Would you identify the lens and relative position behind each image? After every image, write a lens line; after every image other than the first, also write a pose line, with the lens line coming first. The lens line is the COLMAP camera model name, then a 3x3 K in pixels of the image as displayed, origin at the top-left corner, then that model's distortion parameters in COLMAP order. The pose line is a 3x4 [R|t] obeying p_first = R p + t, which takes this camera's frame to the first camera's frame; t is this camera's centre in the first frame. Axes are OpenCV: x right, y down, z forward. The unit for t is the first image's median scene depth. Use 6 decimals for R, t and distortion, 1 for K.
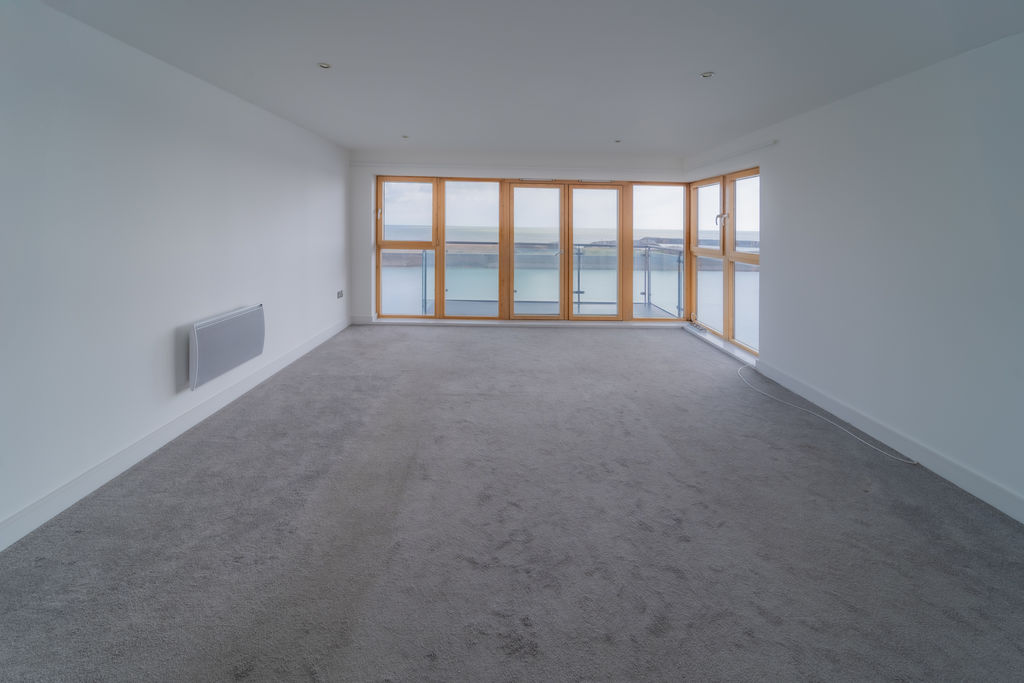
lens RADIAL K [[439.1, 0, 512.0], [0, 439.1, 341.5], [0, 0, 1]] dist [0.000903, 0.000008]
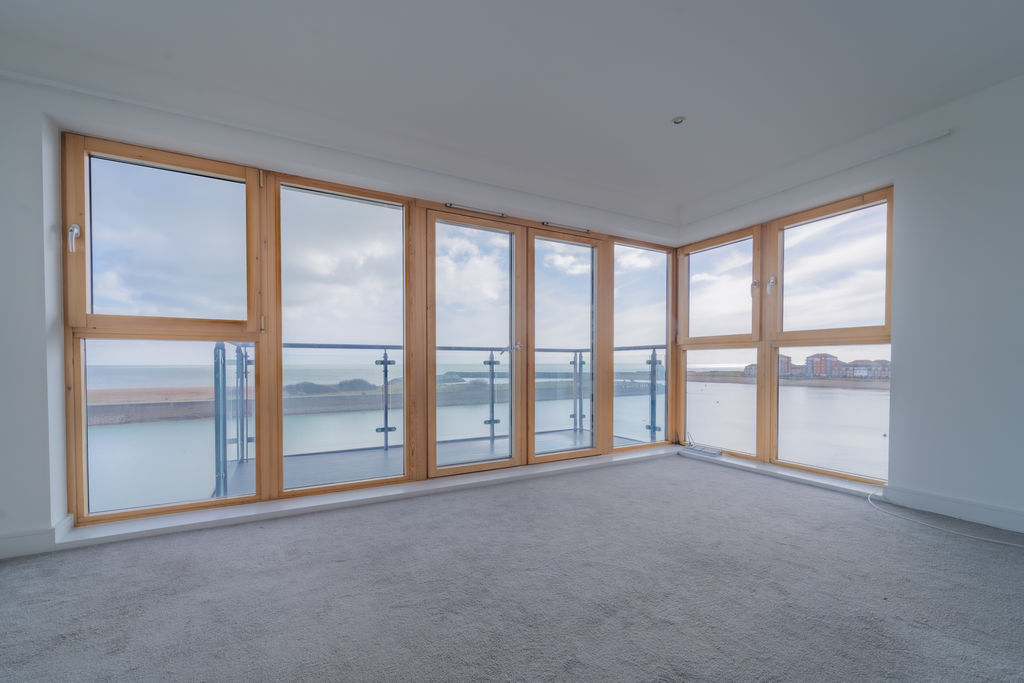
lens RADIAL K [[428.9, 0, 514.1], [0, 428.9, 416.5], [0, 0, 1]] dist [-0.000804, -0.000220]
pose [[0.865322, -0.074480, 0.495652, -0.164473], [0.149751, 0.982146, -0.113856, -0.050393], [-0.478323, 0.172746, 0.861026, 0.518192]]
